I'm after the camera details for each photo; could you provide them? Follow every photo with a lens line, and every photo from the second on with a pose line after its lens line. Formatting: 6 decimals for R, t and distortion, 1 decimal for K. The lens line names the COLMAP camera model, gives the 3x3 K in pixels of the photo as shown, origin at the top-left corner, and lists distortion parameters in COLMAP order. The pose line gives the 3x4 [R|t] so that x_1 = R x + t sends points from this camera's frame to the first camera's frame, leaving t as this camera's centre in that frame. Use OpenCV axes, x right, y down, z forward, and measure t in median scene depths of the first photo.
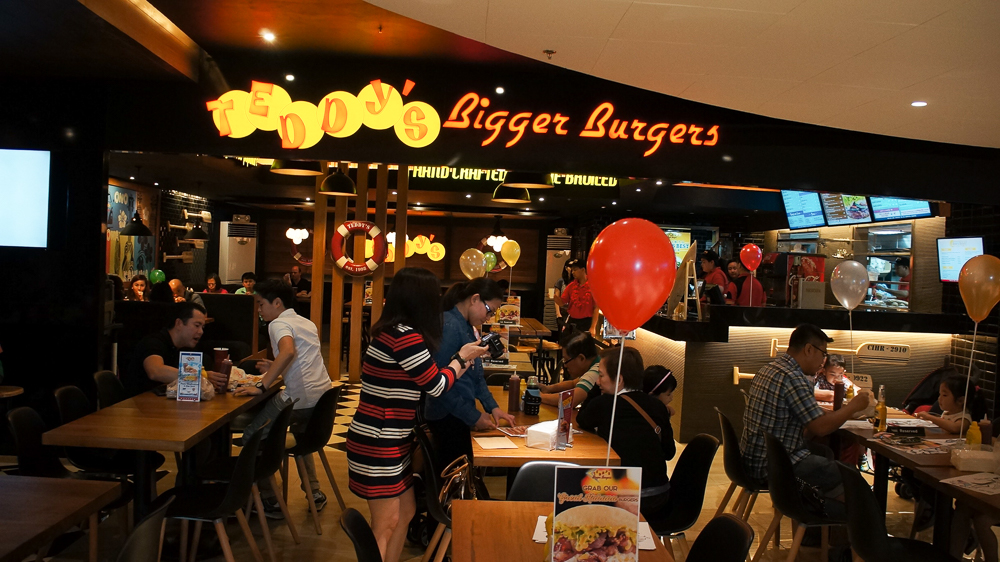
lens RADIAL K [[759.0, 0, 498.8], [0, 759.0, 284.6], [0, 0, 1]] dist [-0.098146, 0.020721]
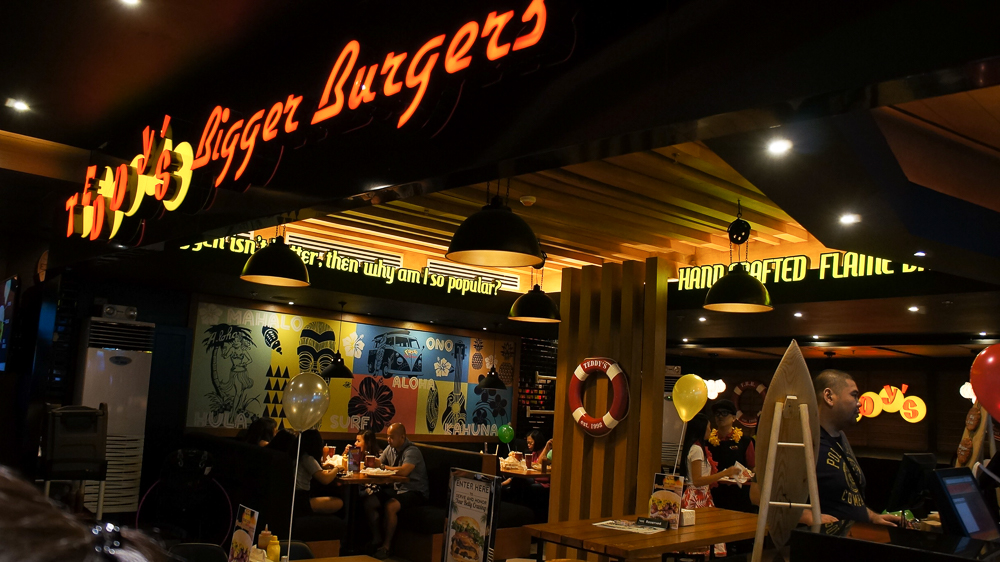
lens RADIAL K [[759.0, 0, 500.0], [0, 759.0, 279.6], [0, 0, 1]] dist [-0.098146, 0.020721]
pose [[0.641518, -0.122829, -0.757211, 0.525702], [-0.053445, 0.977542, -0.203849, -0.008330], [0.765244, 0.171242, 0.620546, 0.795425]]
